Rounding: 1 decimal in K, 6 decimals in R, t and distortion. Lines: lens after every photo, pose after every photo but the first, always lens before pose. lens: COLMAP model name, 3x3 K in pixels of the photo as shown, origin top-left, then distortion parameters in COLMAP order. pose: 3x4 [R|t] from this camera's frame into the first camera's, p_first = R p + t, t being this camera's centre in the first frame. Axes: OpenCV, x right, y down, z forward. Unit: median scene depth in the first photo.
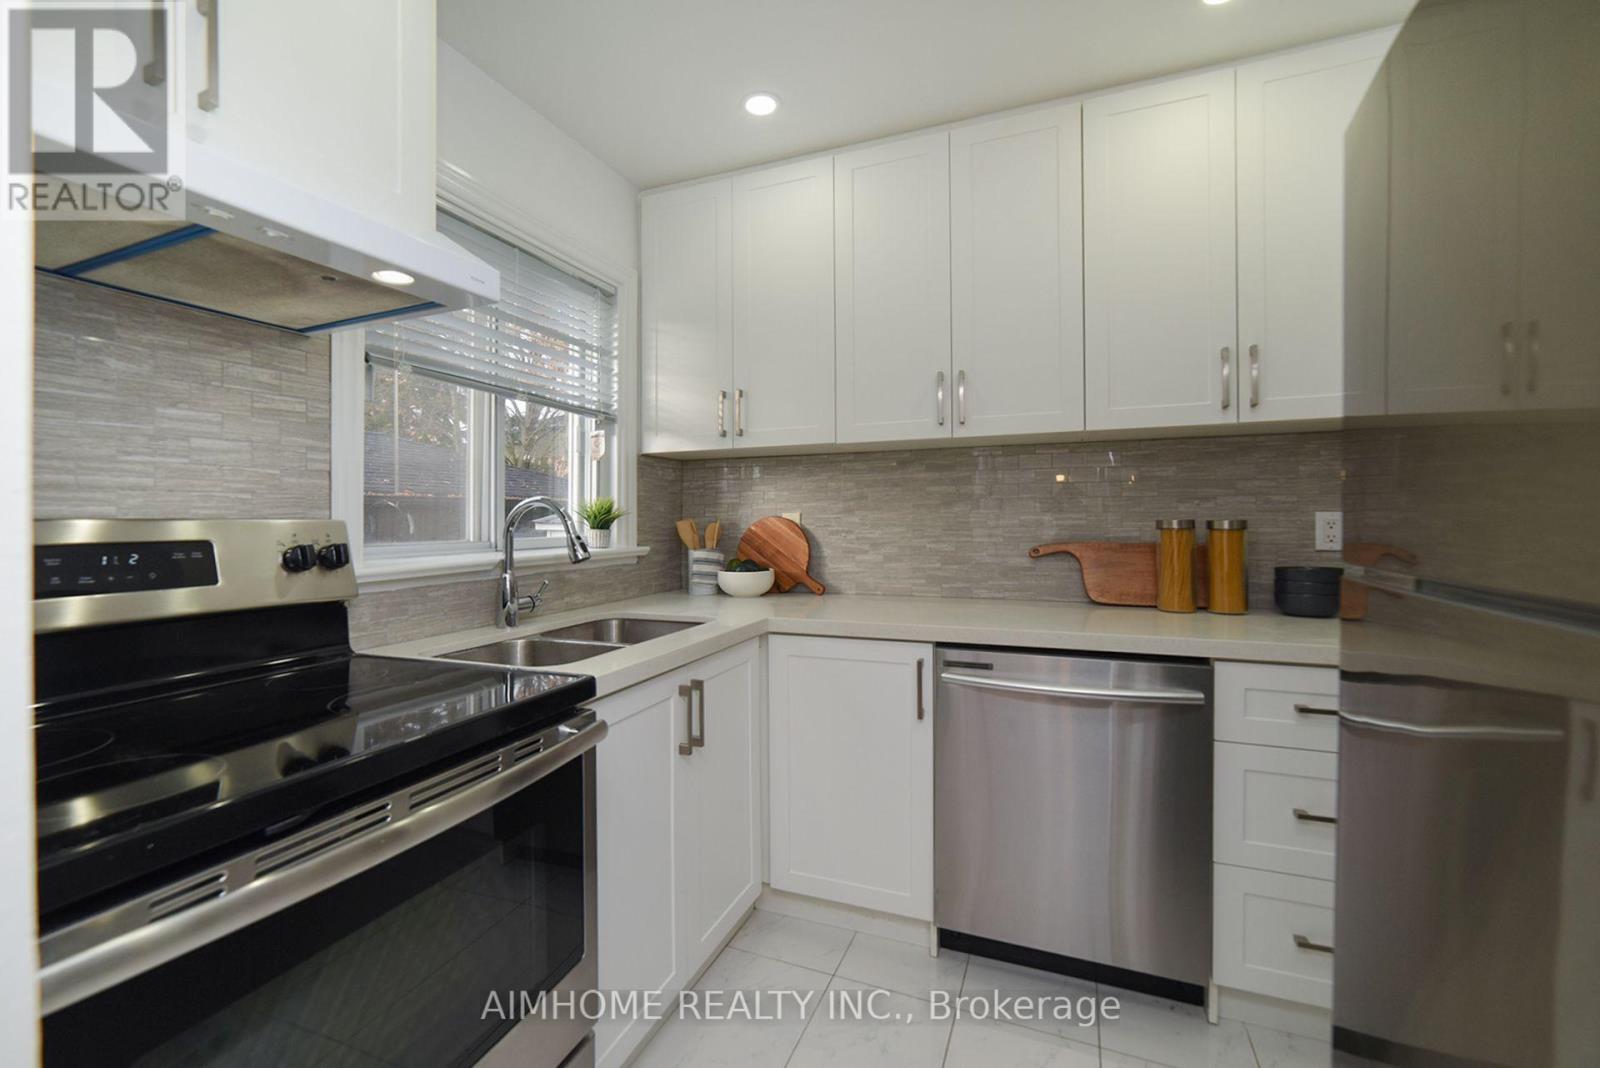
lens RADIAL K [[648.1, 0, 800.2], [0, 648.1, 522.0], [0, 0, 1]] dist [-0.017112, 0.000157]
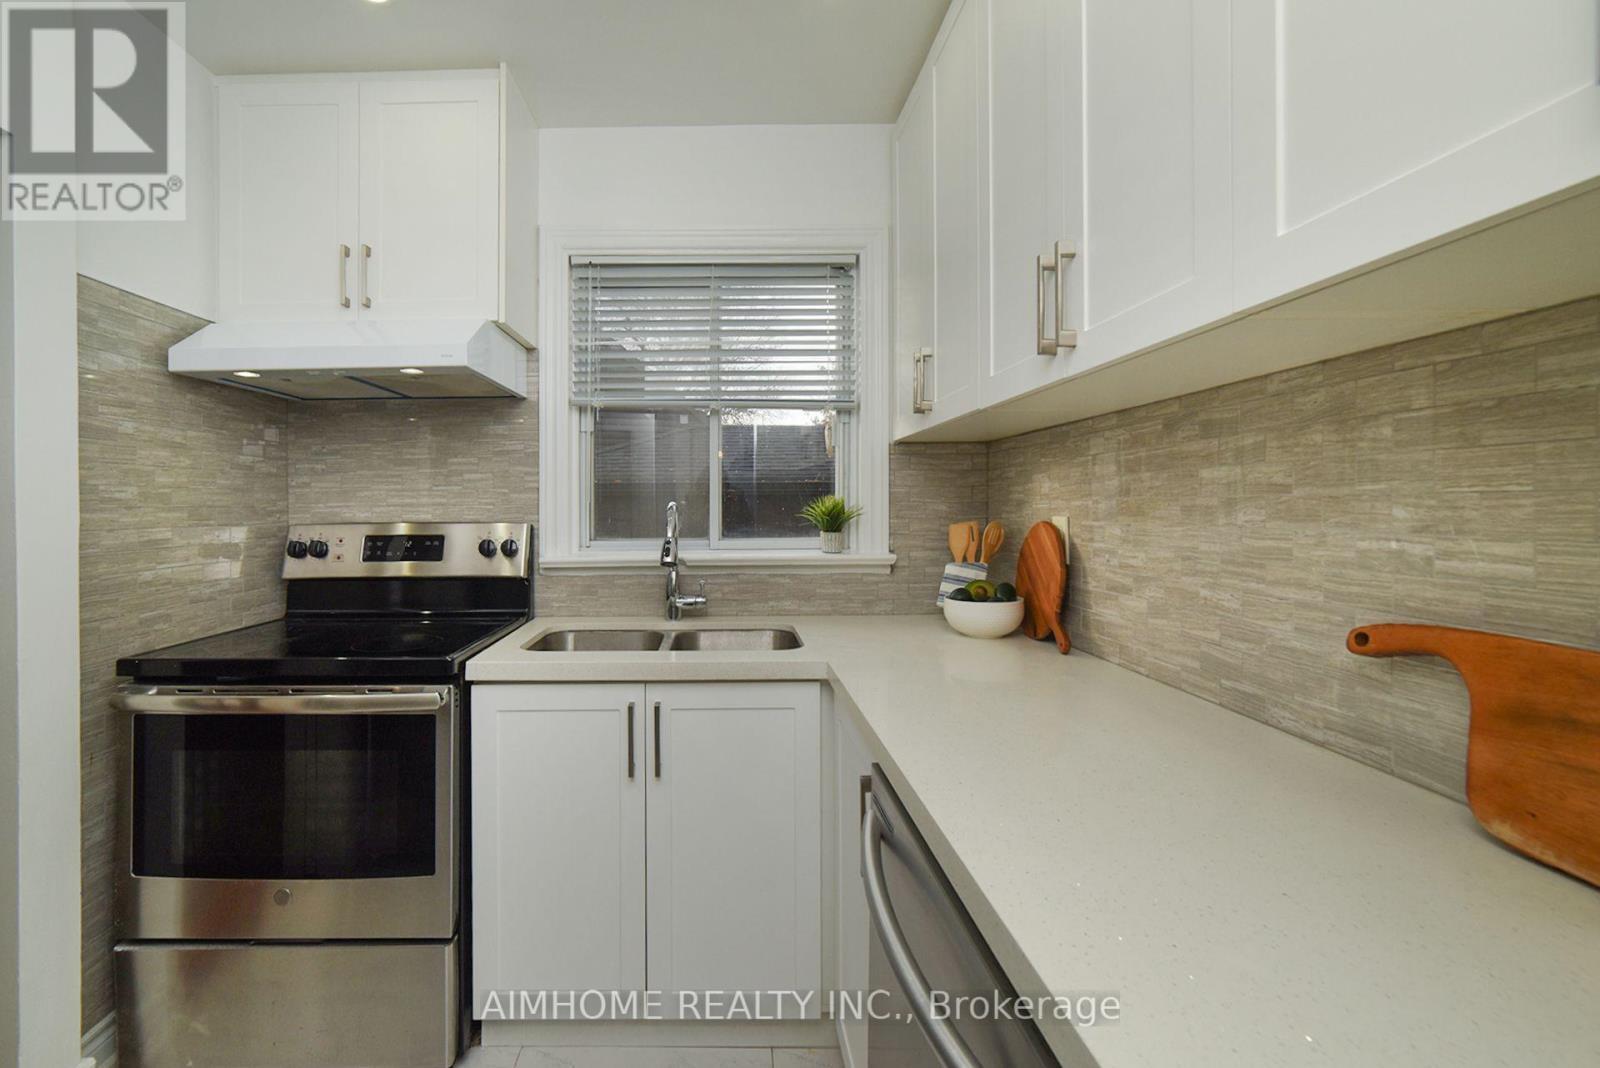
lens RADIAL K [[770.2, 0, 785.4], [0, 770.2, 502.3], [0, 0, 1]] dist [-0.004473, -0.000082]
pose [[0.364887, 0.003759, -0.931044, 0.636240], [-0.002313, 0.999992, 0.003131, -0.032031], [0.931049, 0.001011, 0.364893, 0.521914]]
